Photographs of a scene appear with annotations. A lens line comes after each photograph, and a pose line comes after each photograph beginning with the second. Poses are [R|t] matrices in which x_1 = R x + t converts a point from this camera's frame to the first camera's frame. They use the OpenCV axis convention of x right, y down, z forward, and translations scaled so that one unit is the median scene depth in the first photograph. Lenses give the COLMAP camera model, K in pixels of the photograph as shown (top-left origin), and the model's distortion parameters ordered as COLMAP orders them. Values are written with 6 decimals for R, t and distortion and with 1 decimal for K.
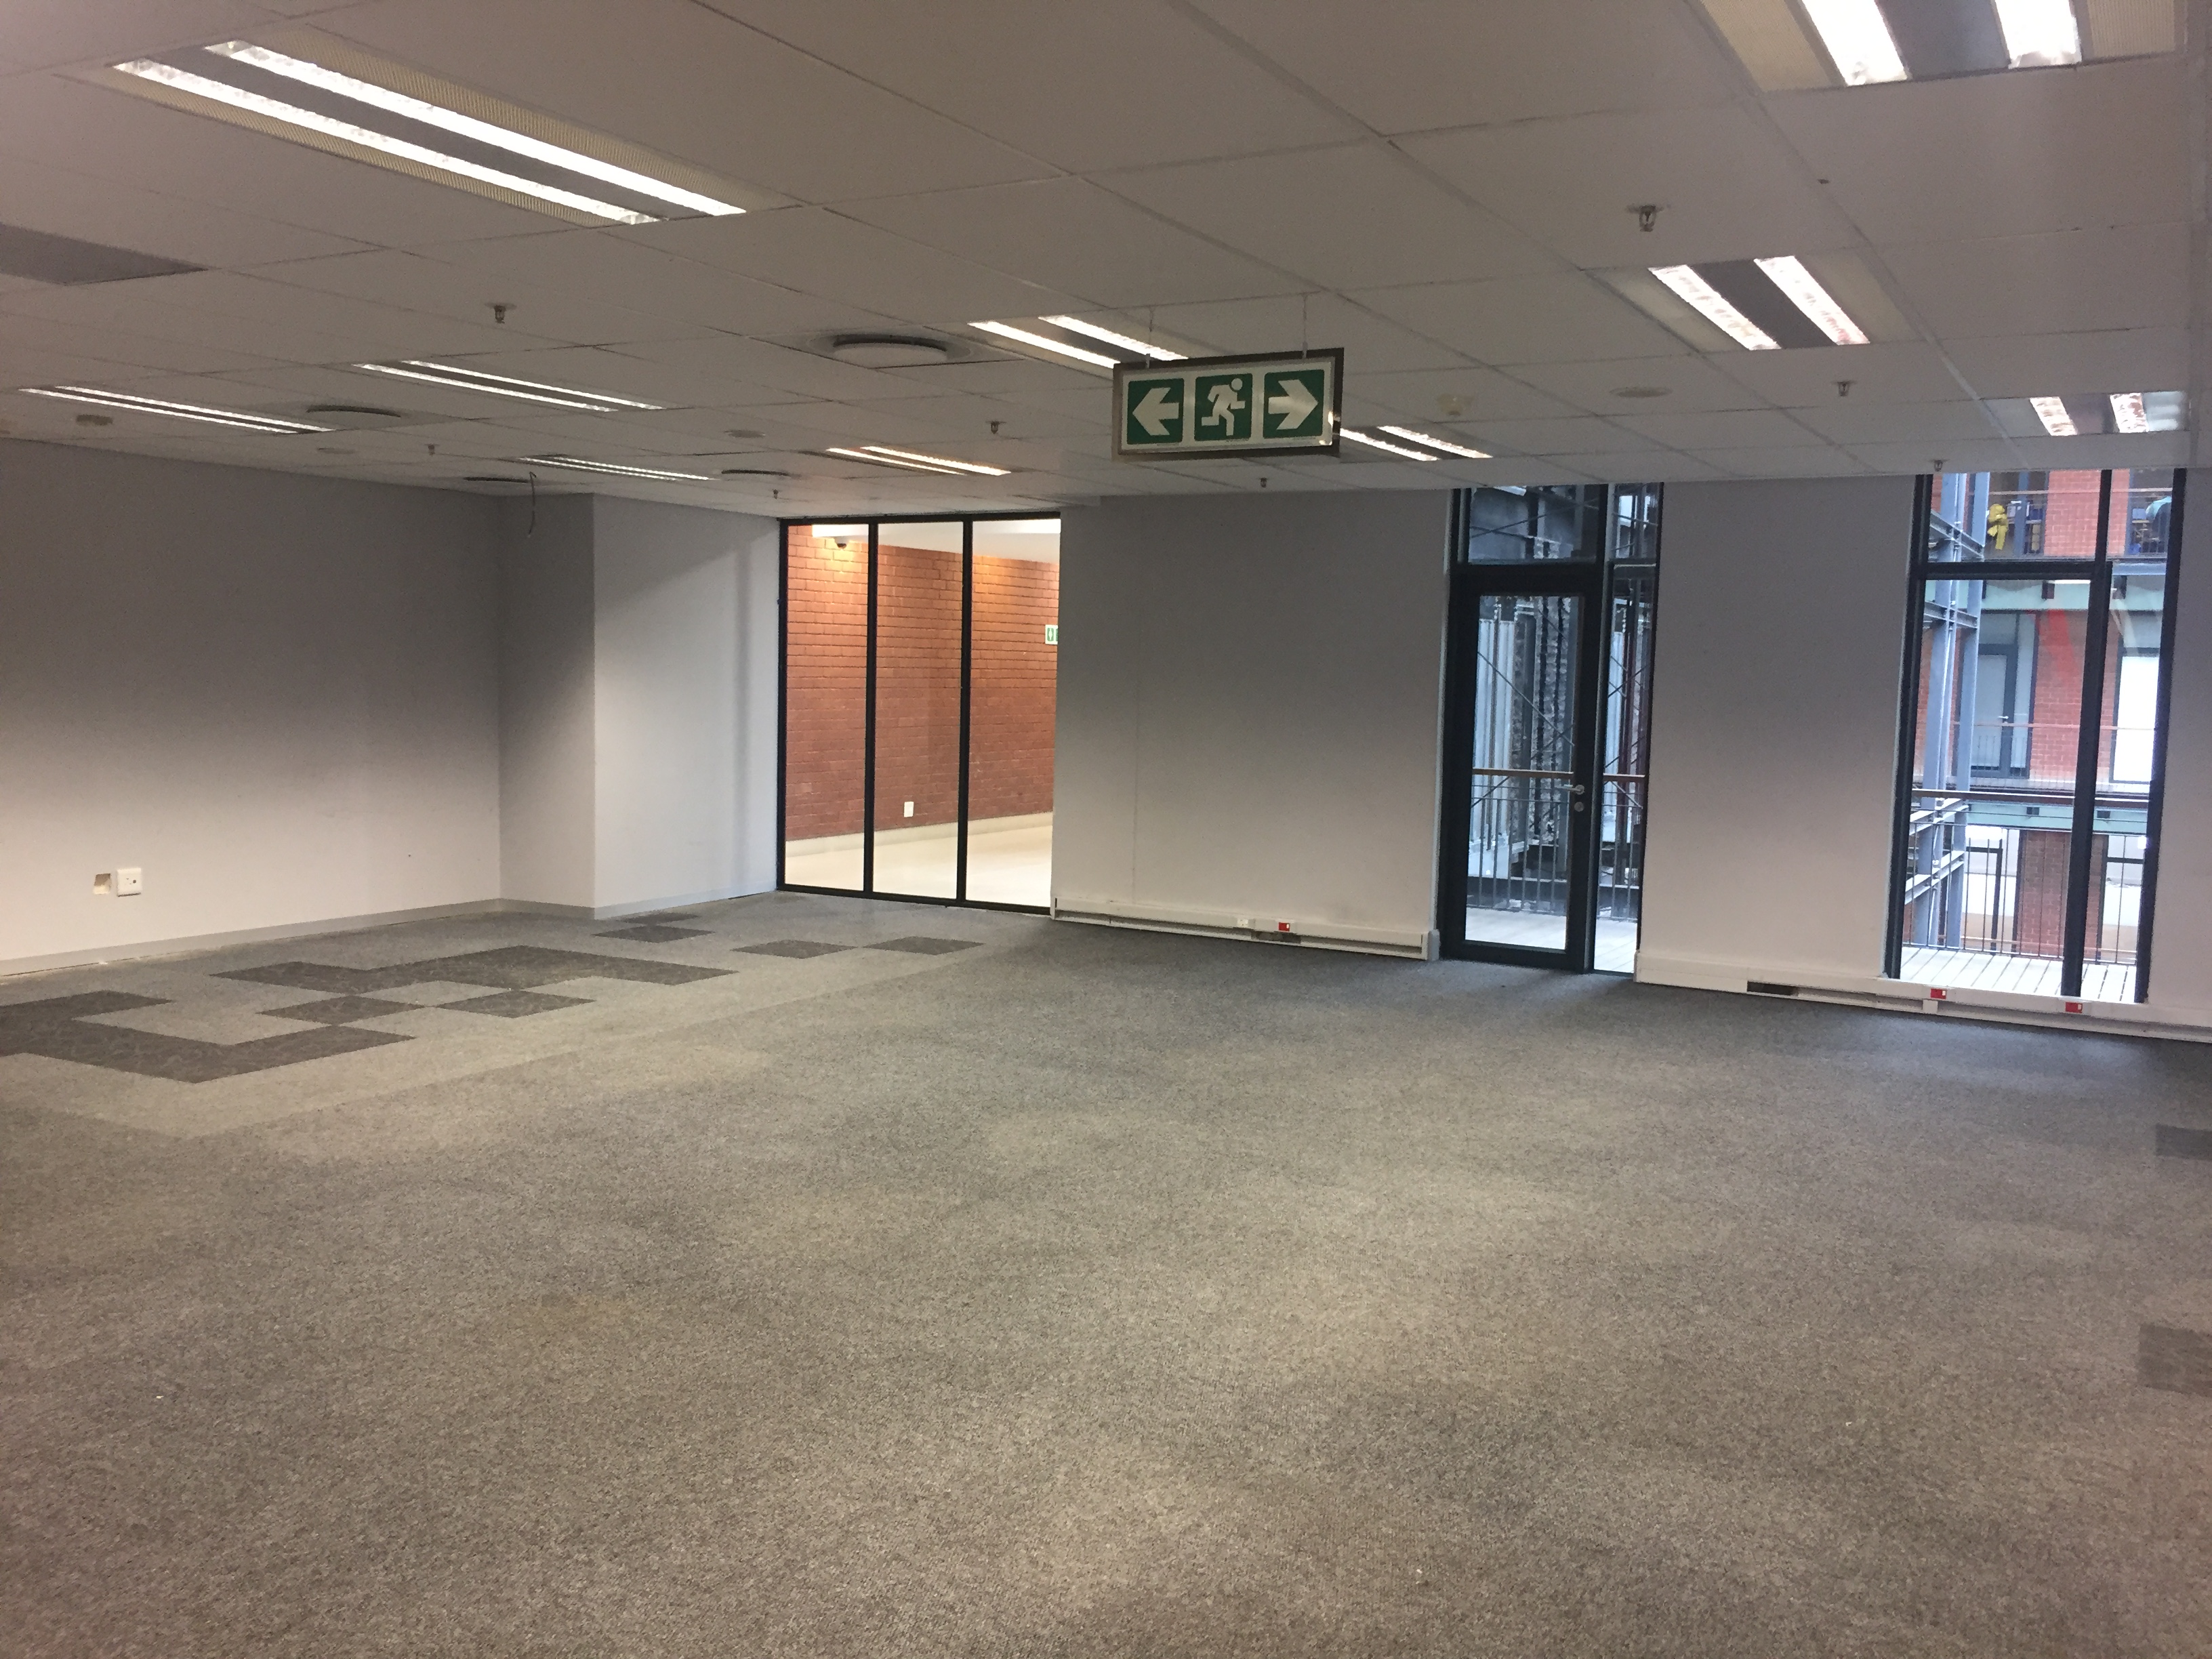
lens RADIAL K [[1914.5, 0, 1106.0], [0, 1914.5, 829.5], [0, 0, 1]] dist [0.012285, 0.001900]
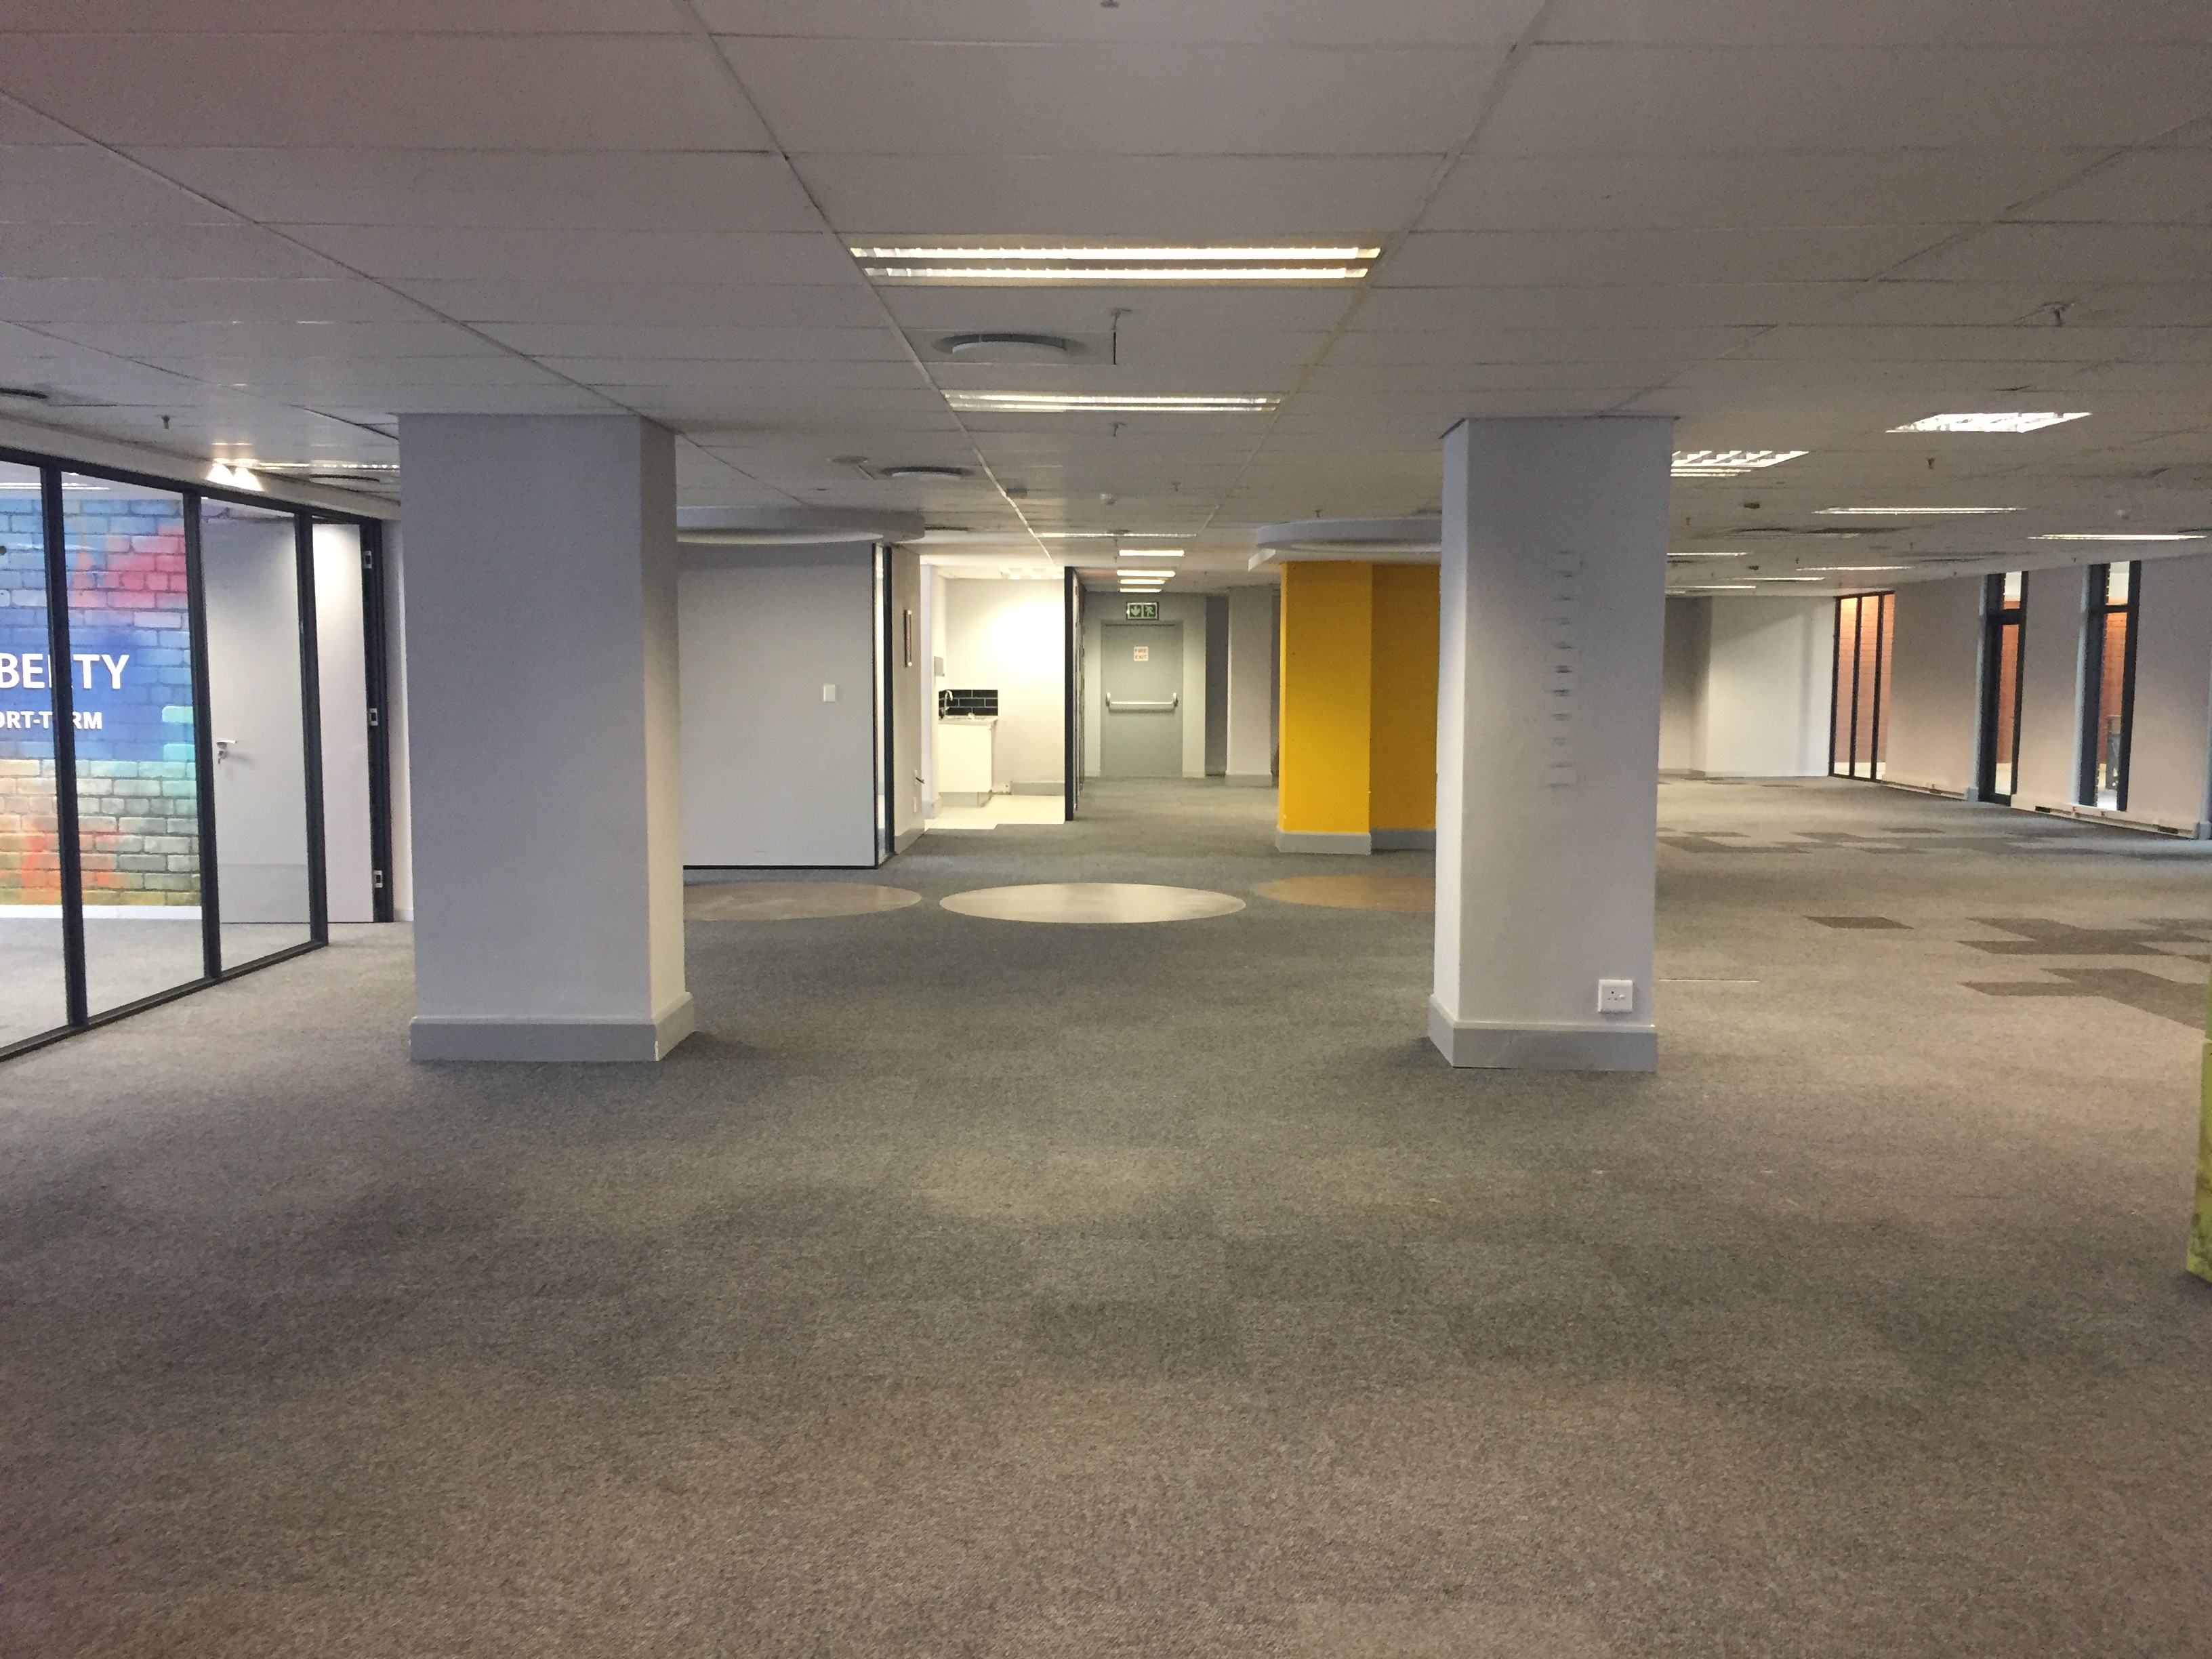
lens RADIAL K [[1914.5, 0, 1106.0], [0, 1914.5, 829.5], [0, 0, 1]] dist [0.012285, 0.001900]
pose [[0.502316, 0.049071, -0.863291, 1.274638], [-0.058715, 0.998020, 0.022566, 0.090482], [0.862689, 0.039353, 0.504202, -0.734705]]
